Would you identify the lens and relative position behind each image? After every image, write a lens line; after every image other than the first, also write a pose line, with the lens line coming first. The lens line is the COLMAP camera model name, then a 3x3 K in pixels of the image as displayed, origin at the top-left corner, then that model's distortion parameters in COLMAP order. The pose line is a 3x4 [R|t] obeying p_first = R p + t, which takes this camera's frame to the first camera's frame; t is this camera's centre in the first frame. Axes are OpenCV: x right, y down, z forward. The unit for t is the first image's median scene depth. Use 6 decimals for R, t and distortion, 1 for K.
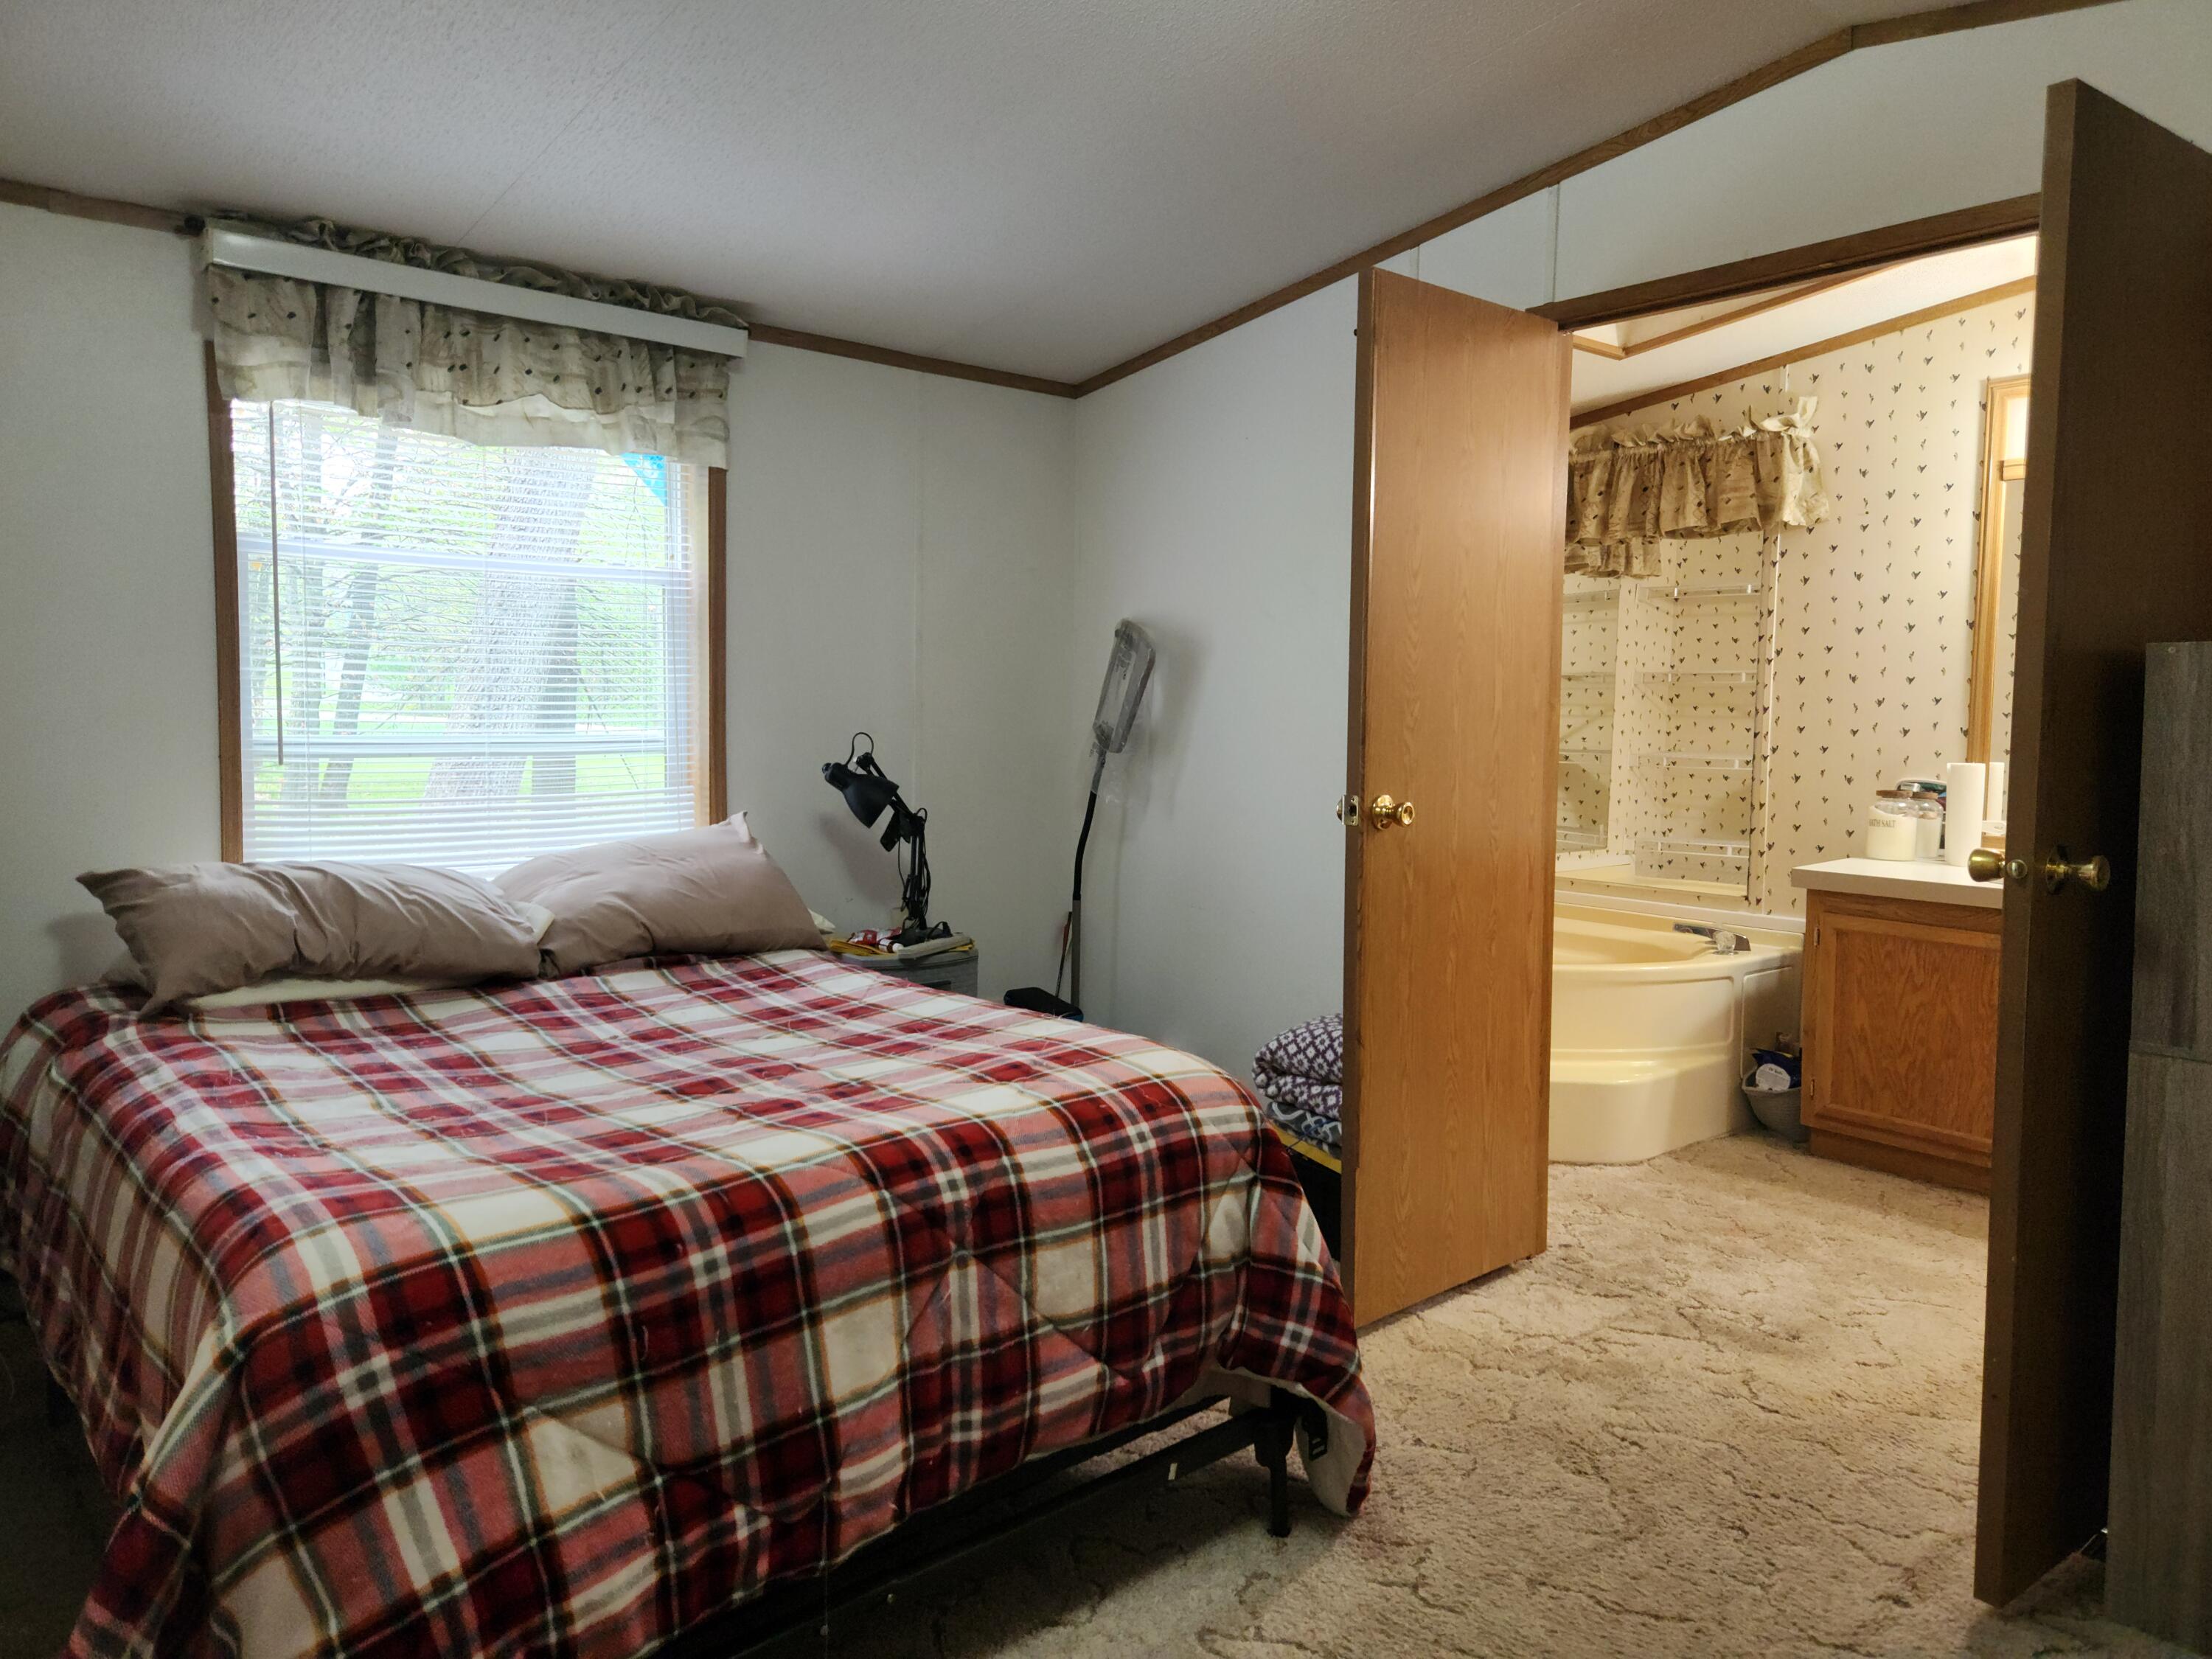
lens RADIAL K [[1479.0, 0, 1128.5], [0, 1479.0, 806.2], [0, 0, 1]] dist [0.063816, -0.015393]
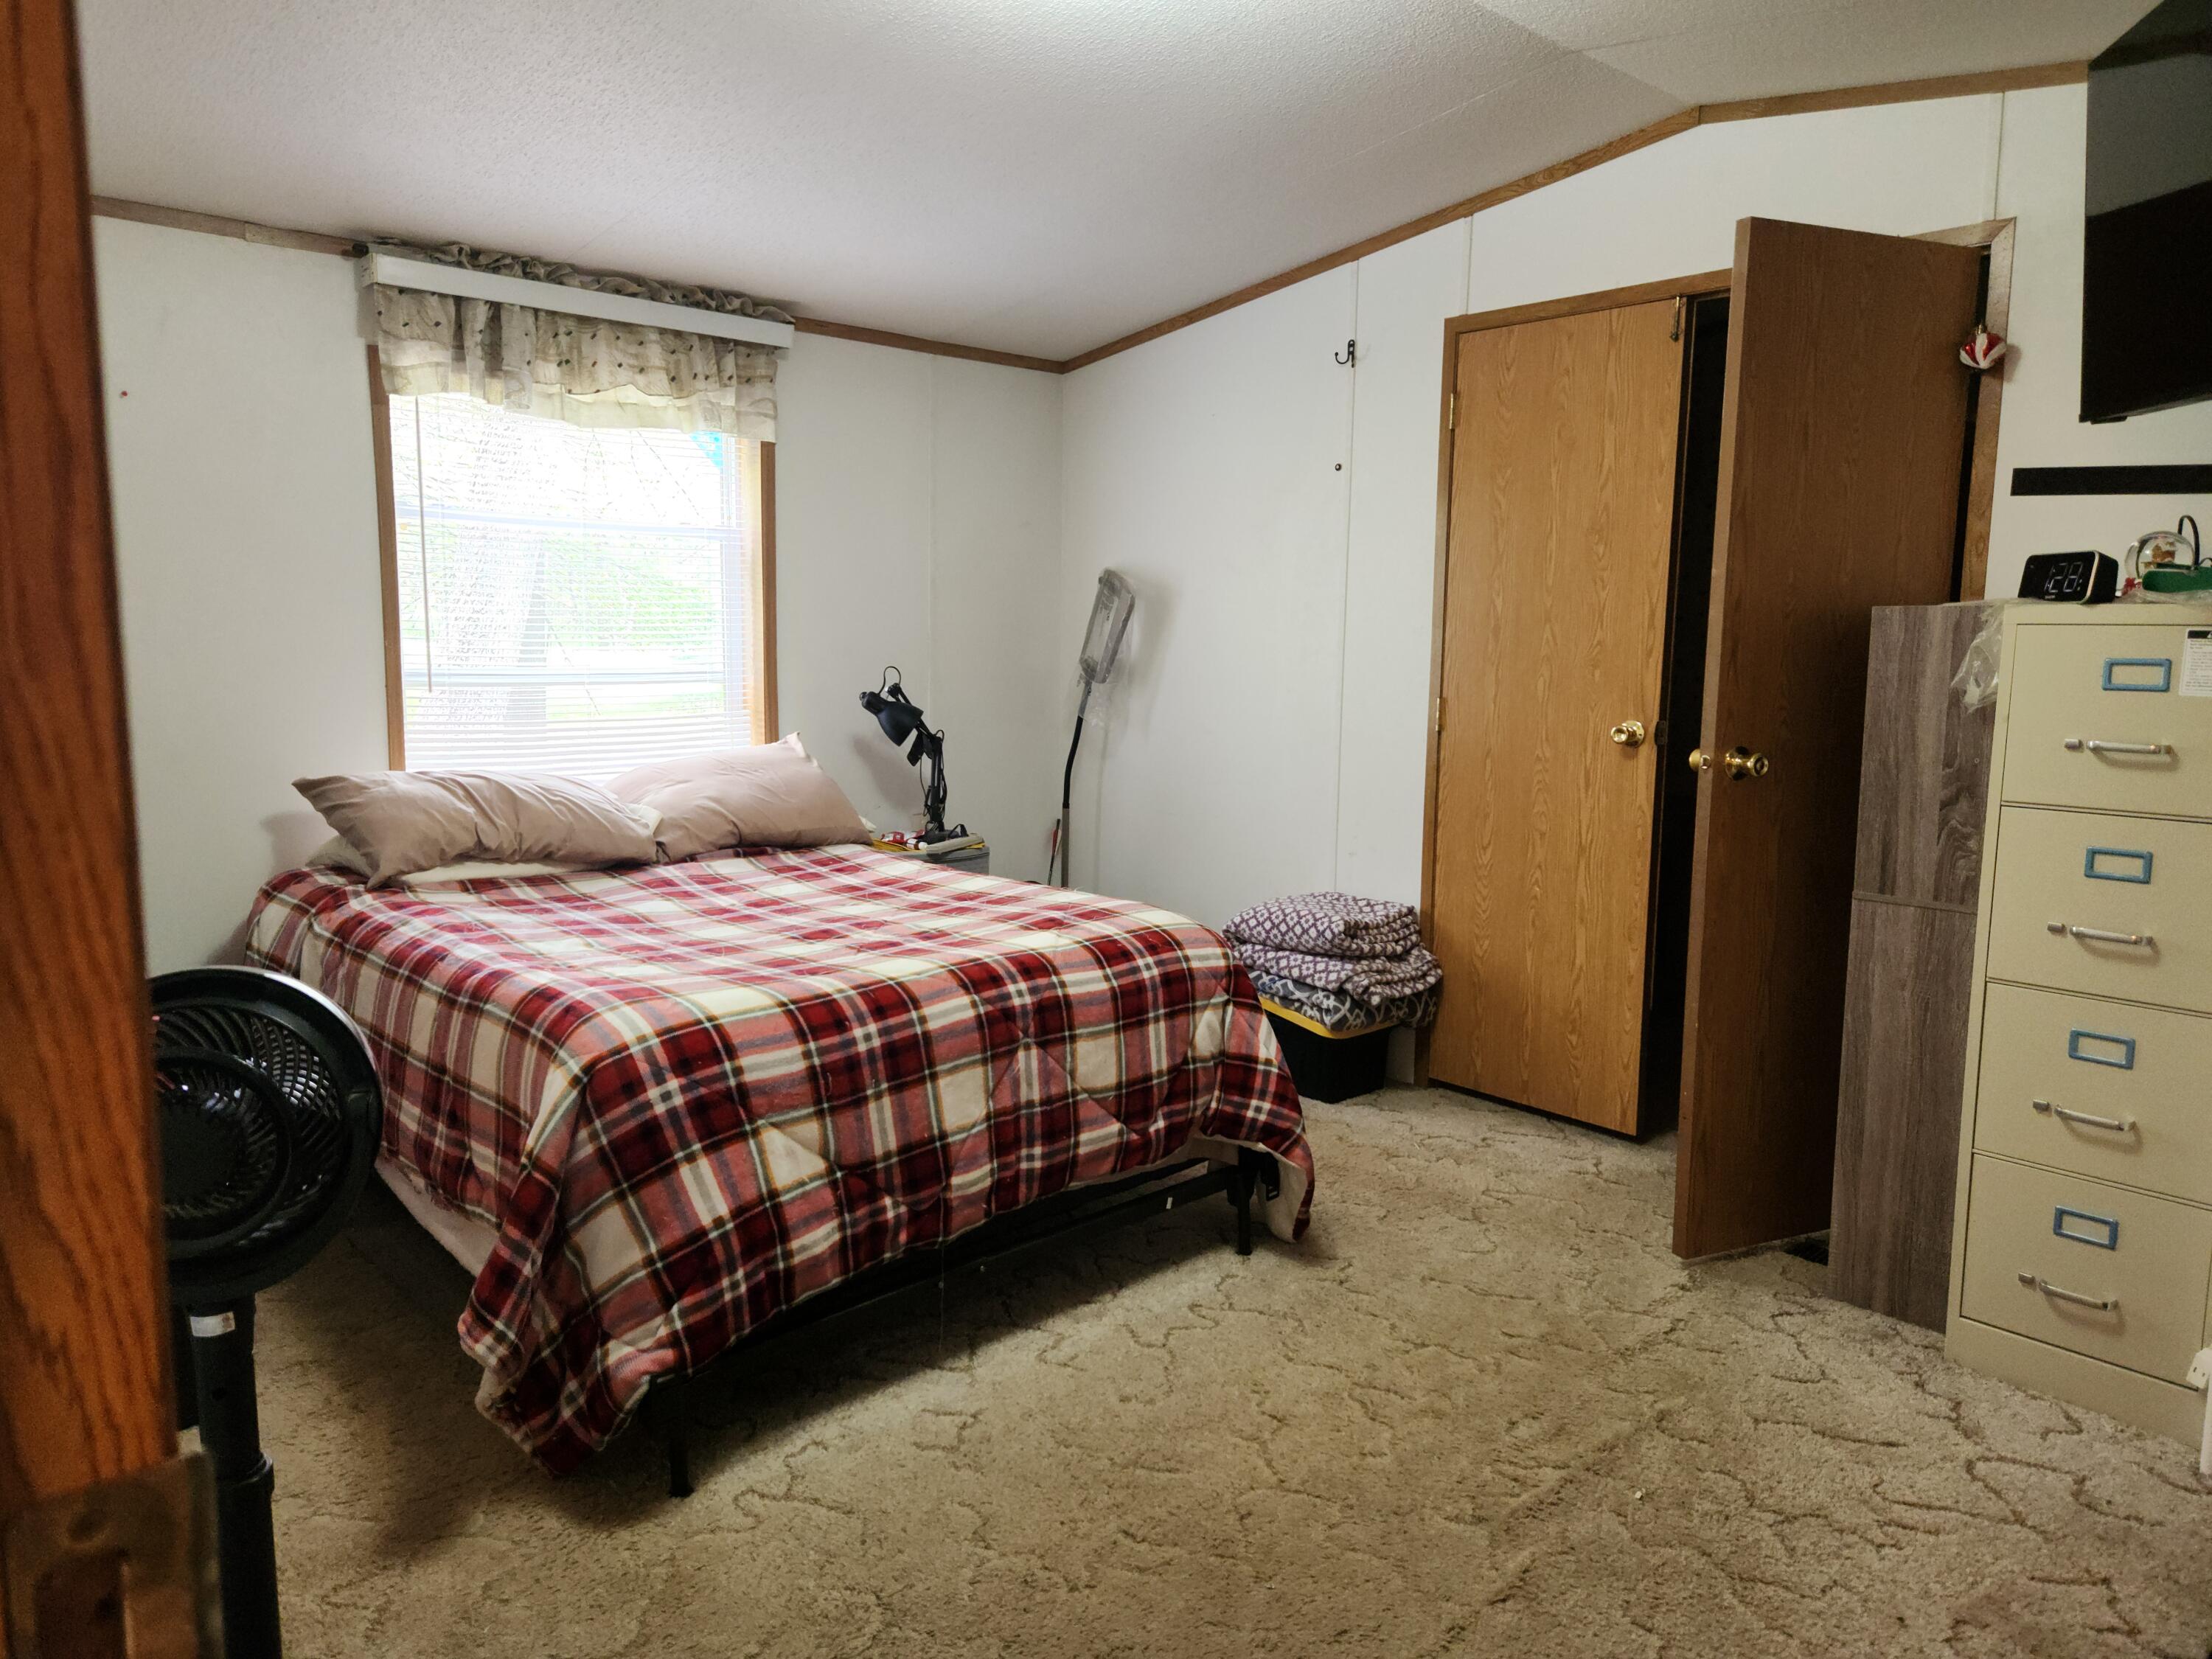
lens RADIAL K [[1479.0, 0, 1102.8], [0, 1479.0, 824.2], [0, 0, 1]] dist [0.063816, -0.015393]
pose [[0.999758, -0.002132, 0.021900, -0.051545], [0.000758, 0.998042, 0.062544, 0.004109], [-0.021991, -0.062512, 0.997802, -0.296955]]
